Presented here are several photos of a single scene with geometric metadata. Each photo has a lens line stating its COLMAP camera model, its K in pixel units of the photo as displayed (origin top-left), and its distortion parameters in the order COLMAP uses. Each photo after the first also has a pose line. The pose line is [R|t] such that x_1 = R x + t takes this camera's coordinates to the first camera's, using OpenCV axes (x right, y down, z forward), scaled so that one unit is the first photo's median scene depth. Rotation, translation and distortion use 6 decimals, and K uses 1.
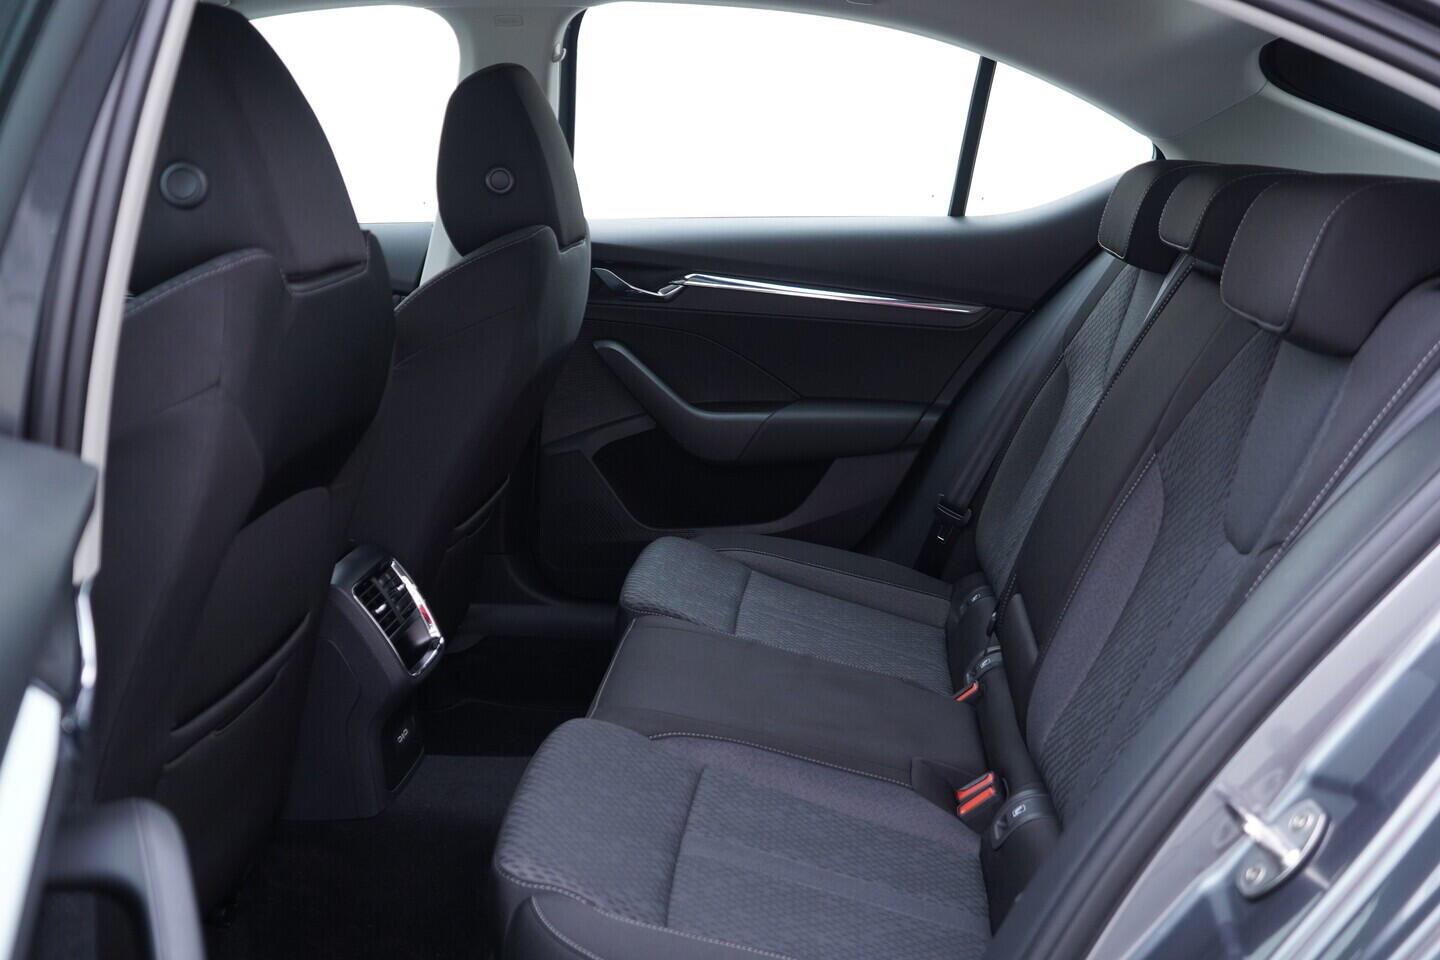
lens RADIAL K [[1477.7, 0, 720.0], [0, 1477.7, 480.0], [0, 0, 1]] dist [-0.008521, 0.018365]
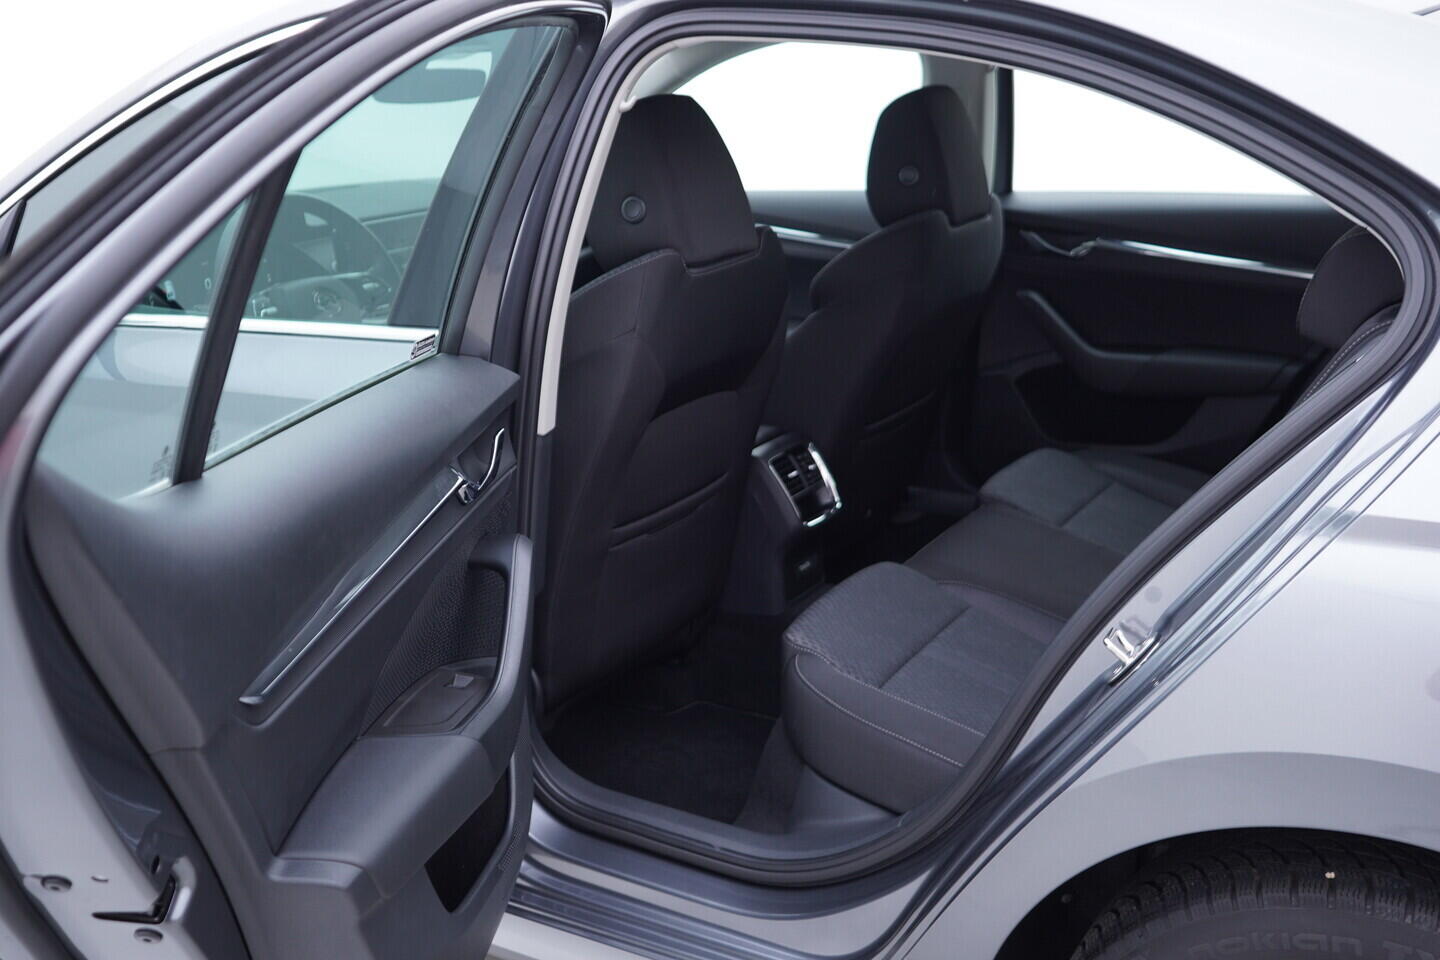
lens RADIAL K [[1477.7, 0, 720.0], [0, 1477.7, 480.0], [0, 0, 1]] dist [-0.008521, 0.018365]
pose [[0.898407, 0.102264, -0.427091, 0.321462], [-0.073187, 0.993774, 0.084001, -0.026185], [0.433023, -0.044210, 0.900298, -0.335173]]
